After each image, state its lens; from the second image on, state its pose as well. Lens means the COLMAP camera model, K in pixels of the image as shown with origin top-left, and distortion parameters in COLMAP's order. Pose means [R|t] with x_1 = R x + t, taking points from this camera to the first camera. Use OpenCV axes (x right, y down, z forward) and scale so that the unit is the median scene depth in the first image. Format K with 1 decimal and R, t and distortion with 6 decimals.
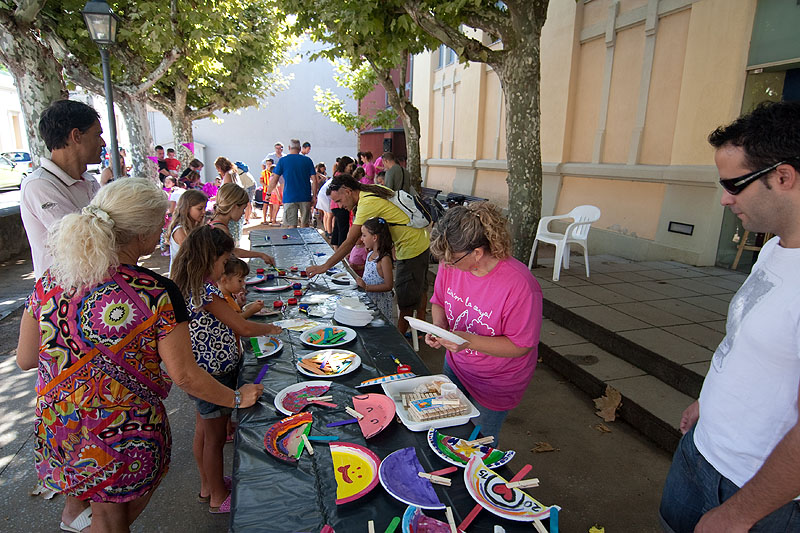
lens RADIAL K [[482.7, 0, 401.0], [0, 482.7, 270.1], [0, 0, 1]] dist [-0.015267, -0.013268]
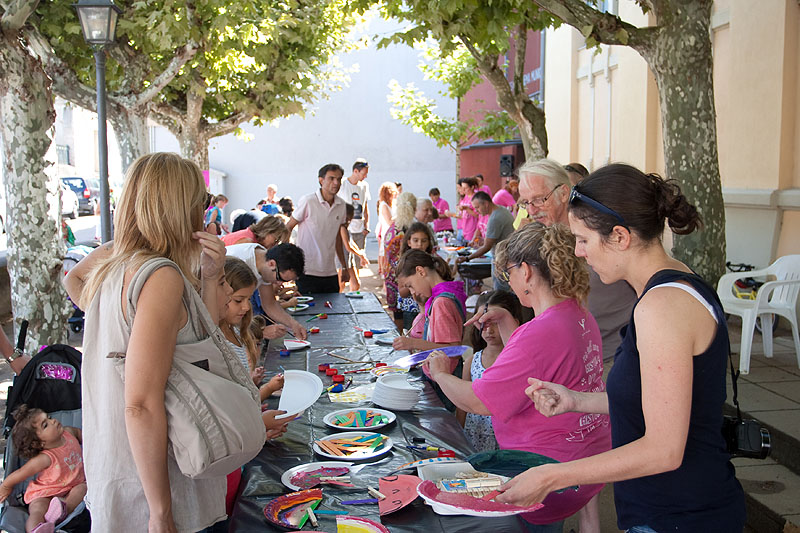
lens RADIAL K [[849.2, 0, 400.9], [0, 849.2, 266.3], [0, 0, 1]] dist [-0.077390, 0.000000]
pose [[0.984265, -0.006524, -0.176577, 0.051086], [-0.017091, 0.991118, -0.131886, 0.024059], [0.175869, 0.132829, 0.975411, -0.112432]]
